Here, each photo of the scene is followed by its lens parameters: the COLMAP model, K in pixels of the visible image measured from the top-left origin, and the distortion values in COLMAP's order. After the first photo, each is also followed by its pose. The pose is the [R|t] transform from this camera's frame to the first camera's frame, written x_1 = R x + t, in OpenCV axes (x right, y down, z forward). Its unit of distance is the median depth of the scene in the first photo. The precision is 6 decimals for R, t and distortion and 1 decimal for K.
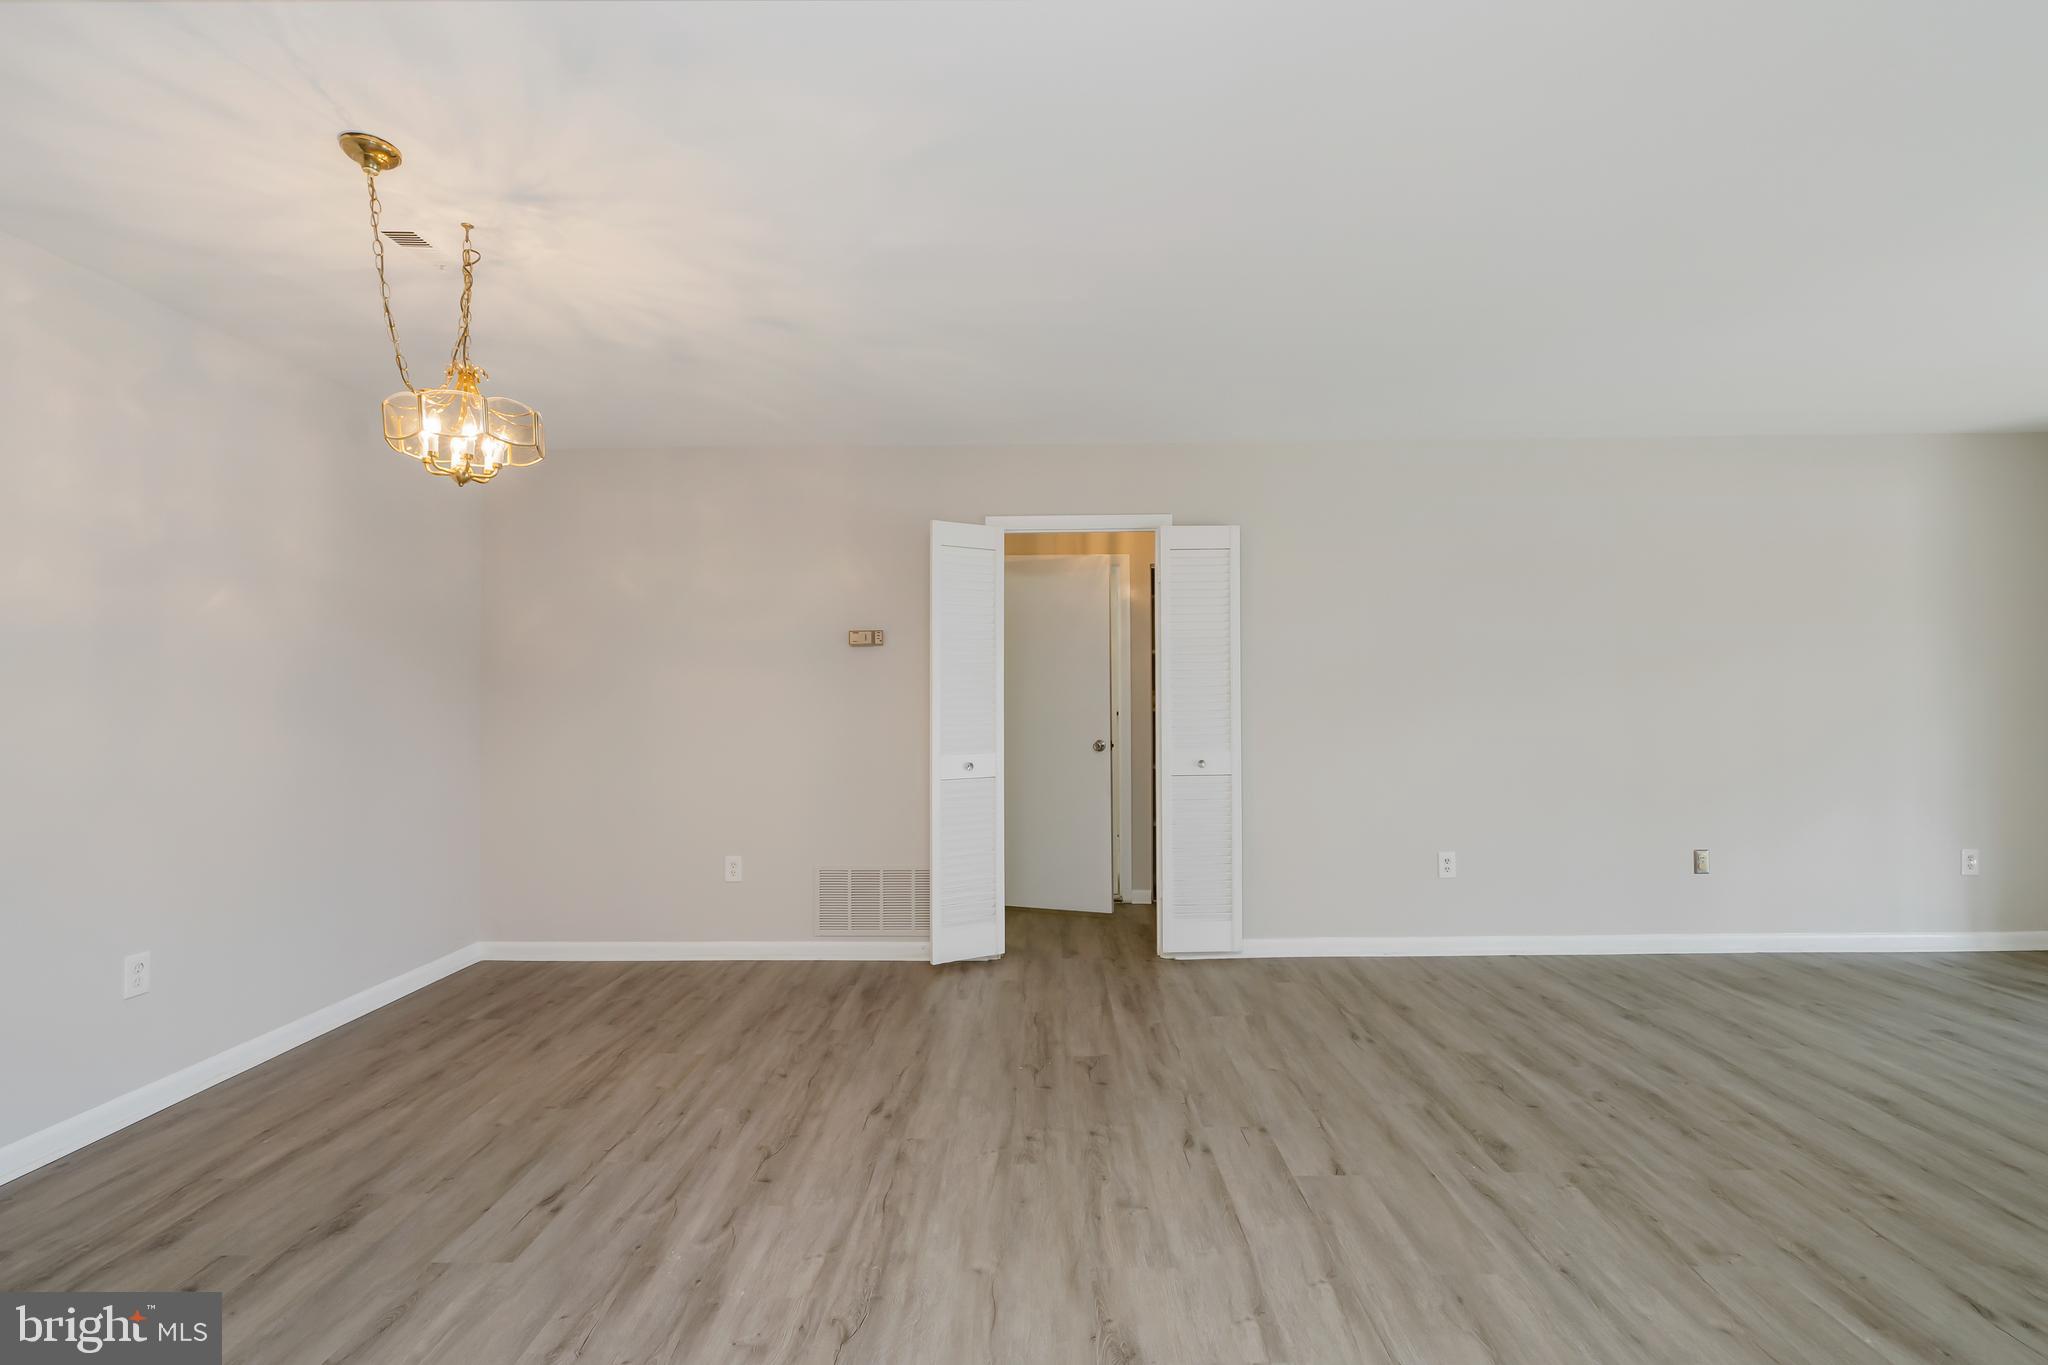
lens RADIAL K [[926.0, 0, 1018.4], [0, 926.0, 691.8], [0, 0, 1]] dist [-0.000702, 0.000817]
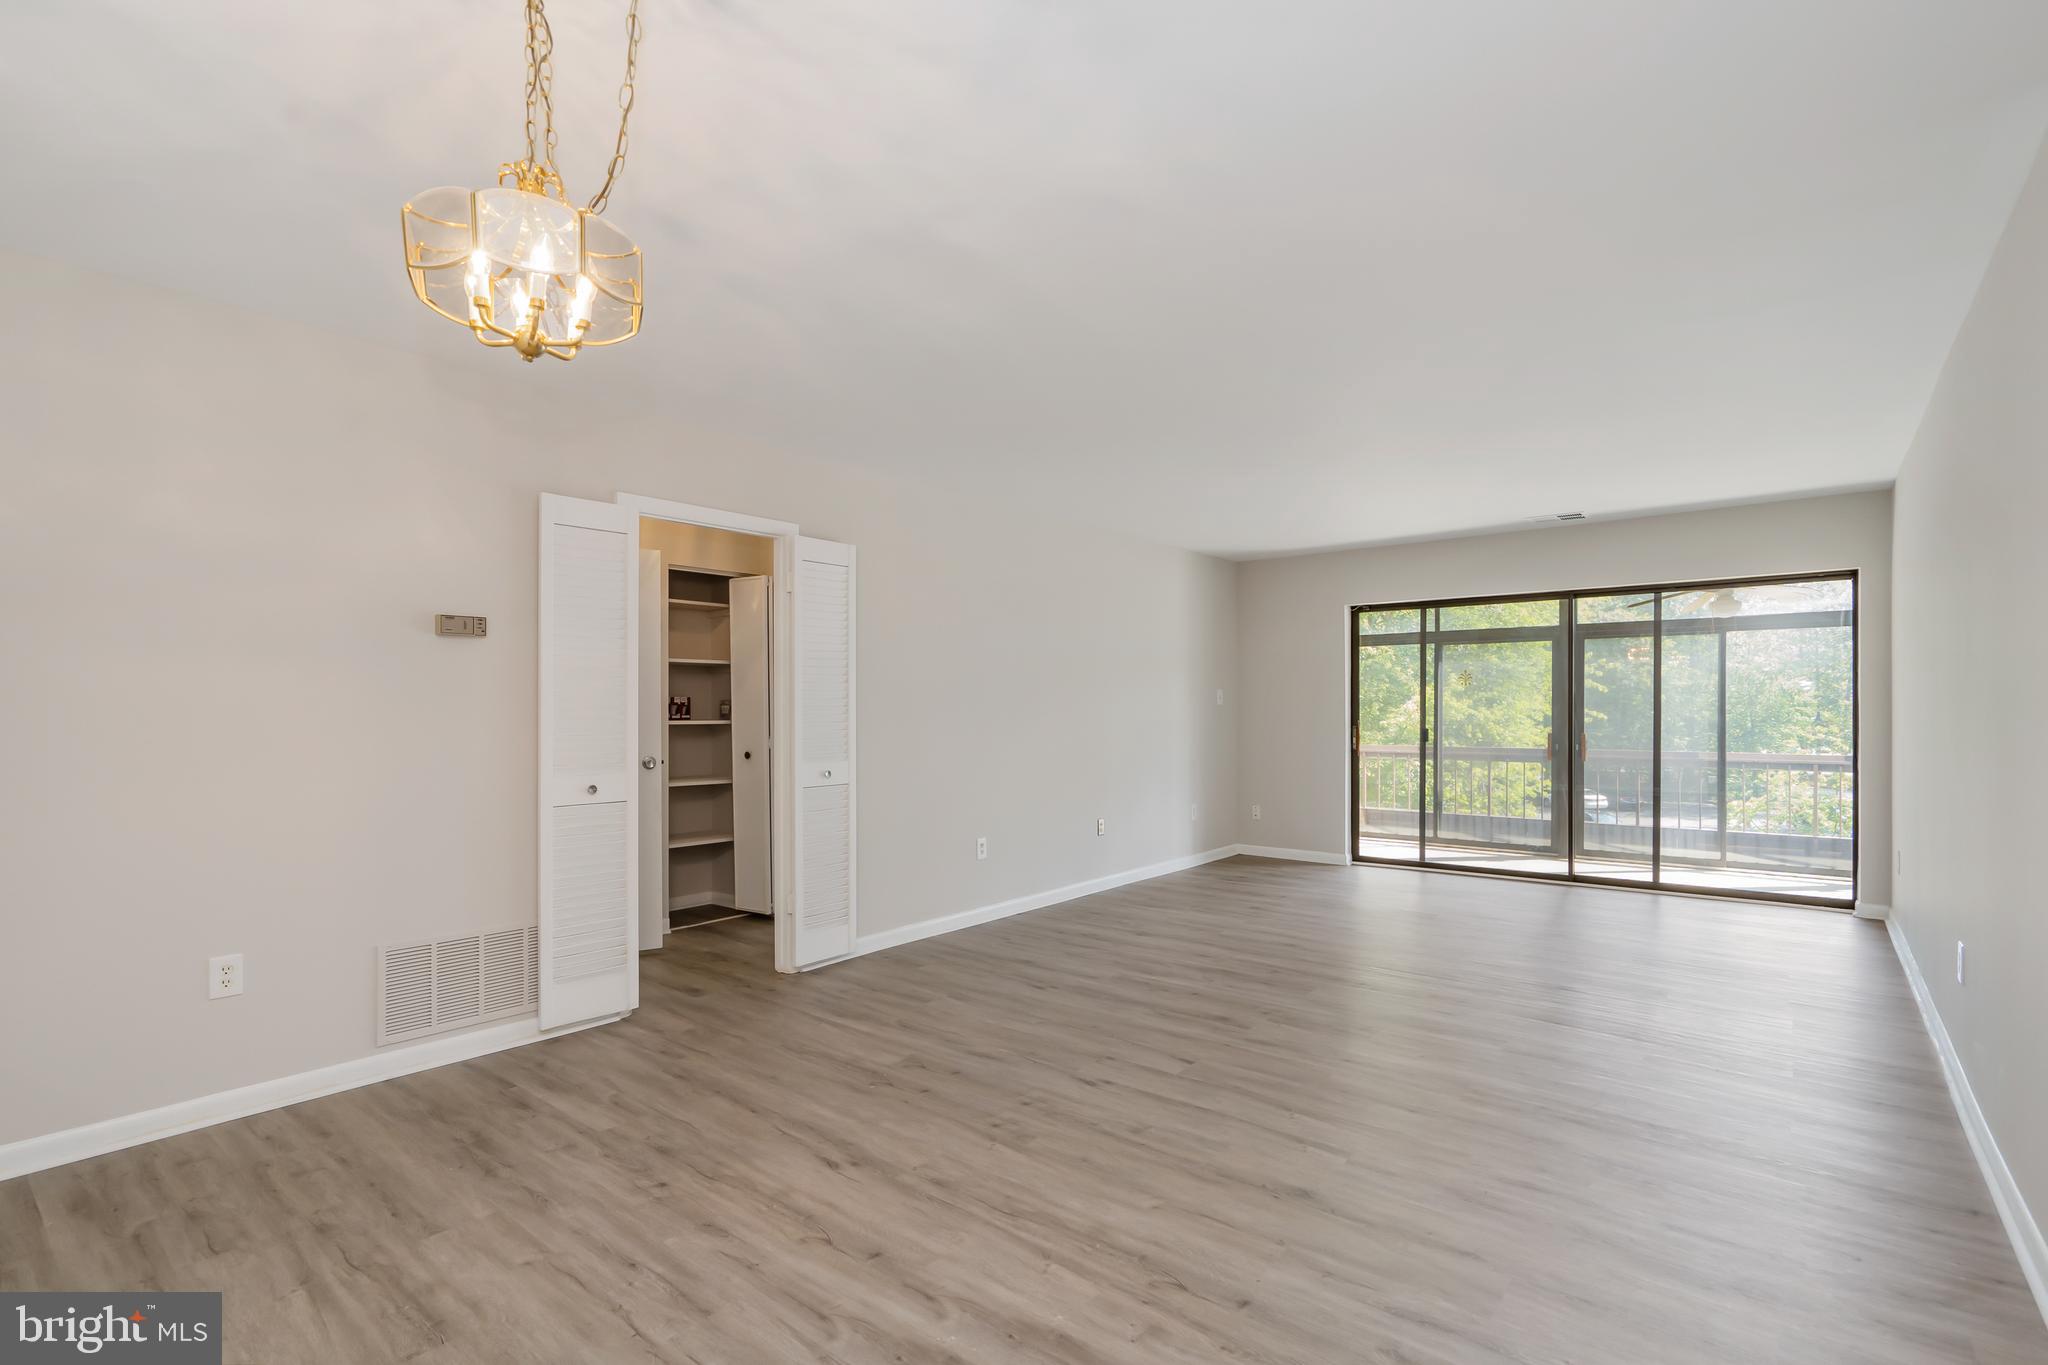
lens RADIAL K [[950.1, 0, 1017.2], [0, 950.1, 704.1], [0, 0, 1]] dist [-0.001621, 0.001461]
pose [[0.628644, 0.011605, 0.777606, -0.711438], [-0.008349, 0.999932, -0.008173, 0.011180], [-0.777648, -0.001354, 0.628698, 0.265883]]
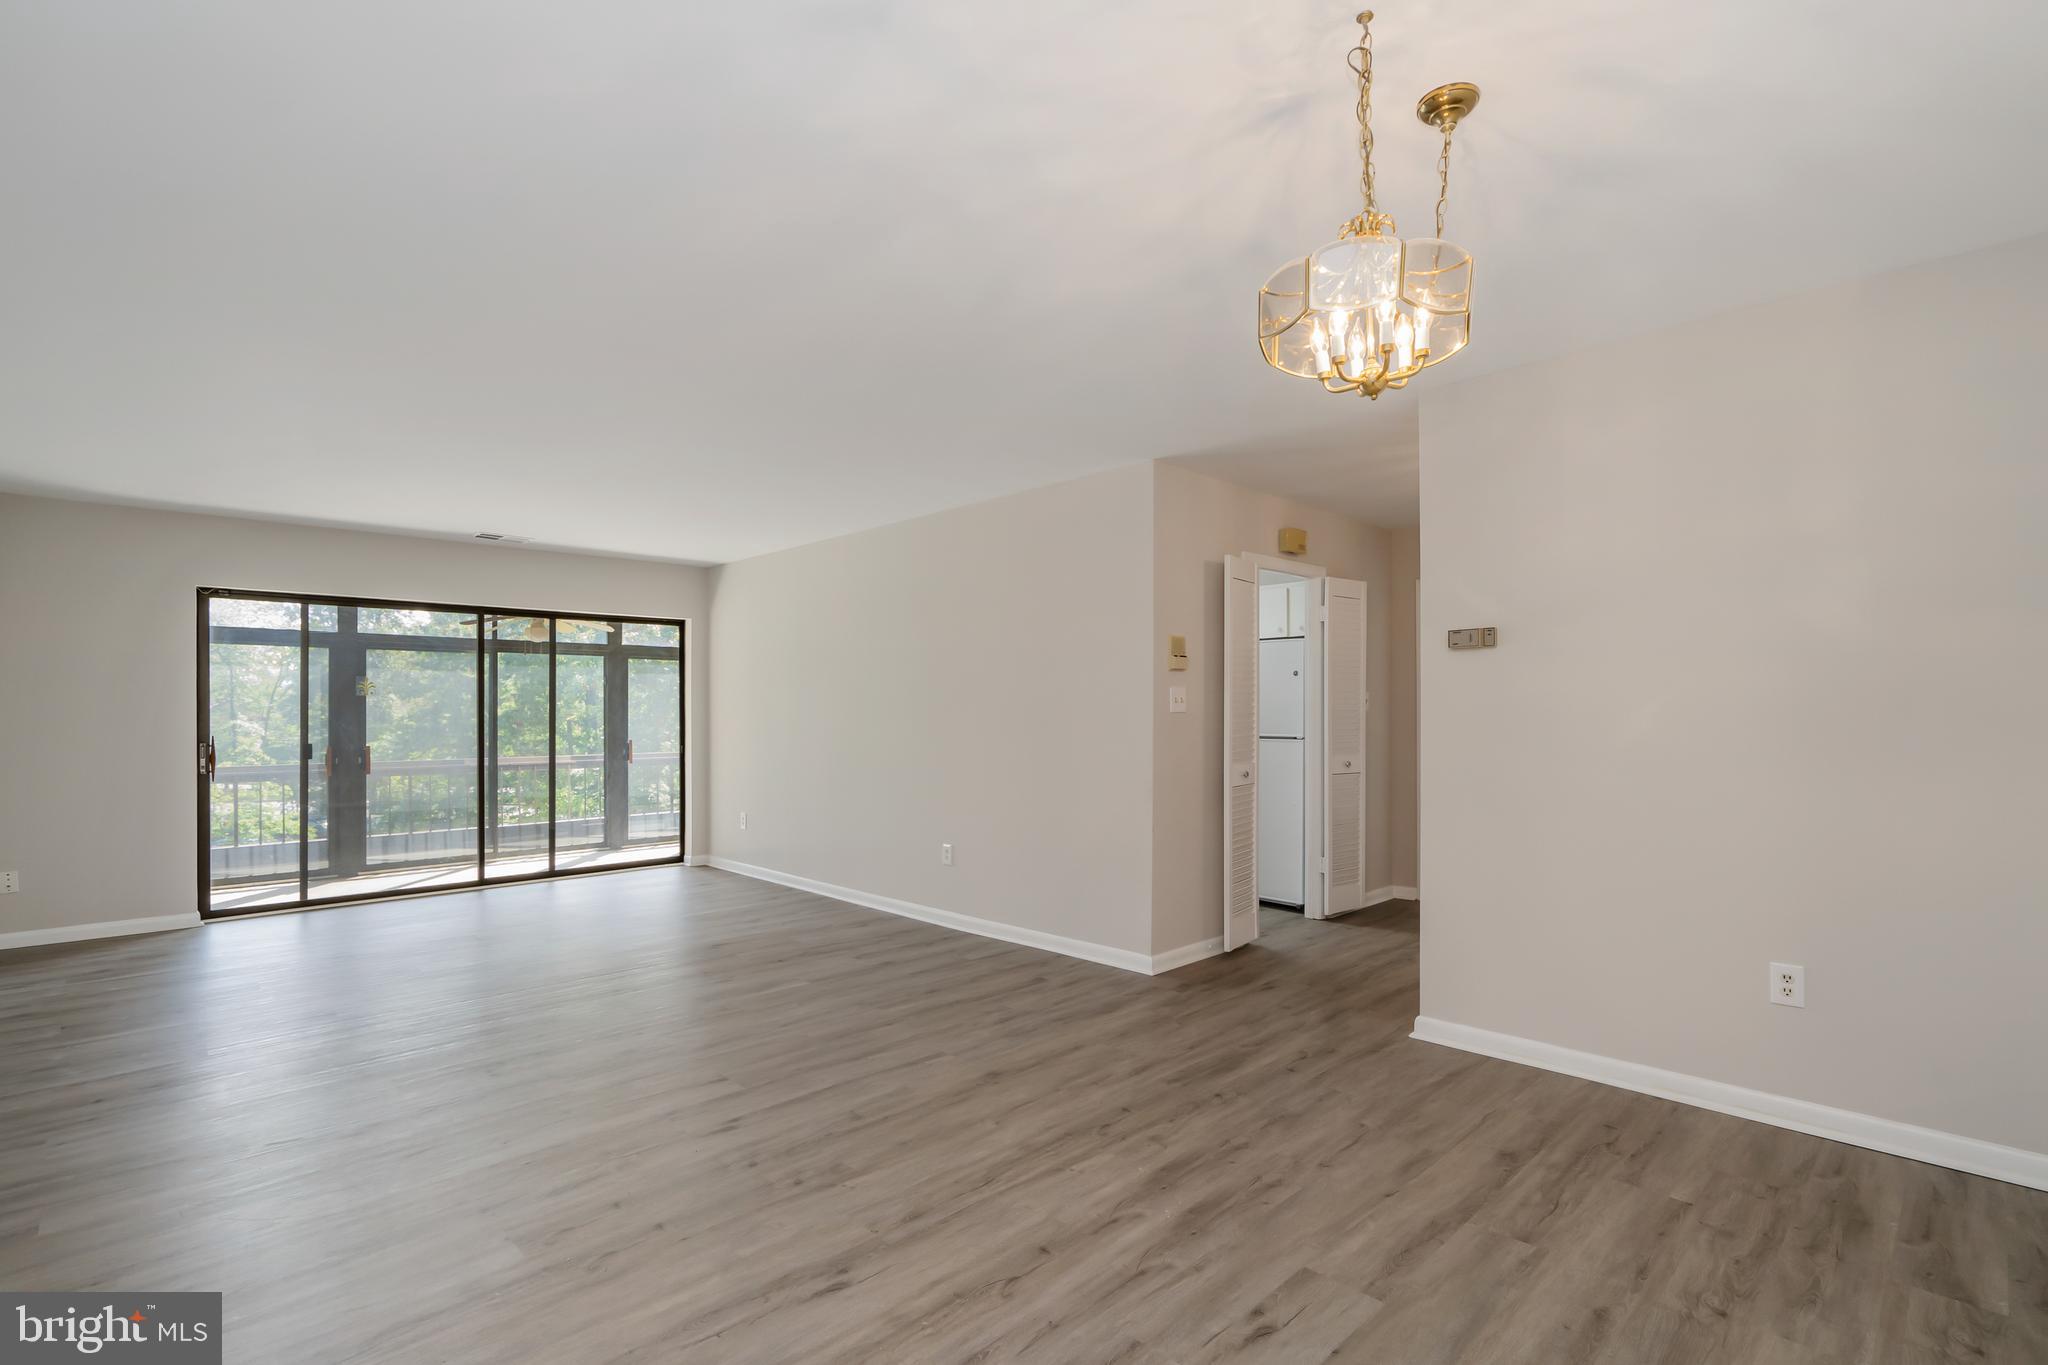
lens RADIAL K [[950.1, 0, 1017.2], [0, 950.1, 704.1], [0, 0, 1]] dist [-0.001621, 0.001461]
pose [[-0.704653, 0.021366, 0.709230, -0.729664], [0.005885, 0.999688, -0.024270, 0.019371], [-0.709528, -0.012928, -0.704559, 1.332160]]
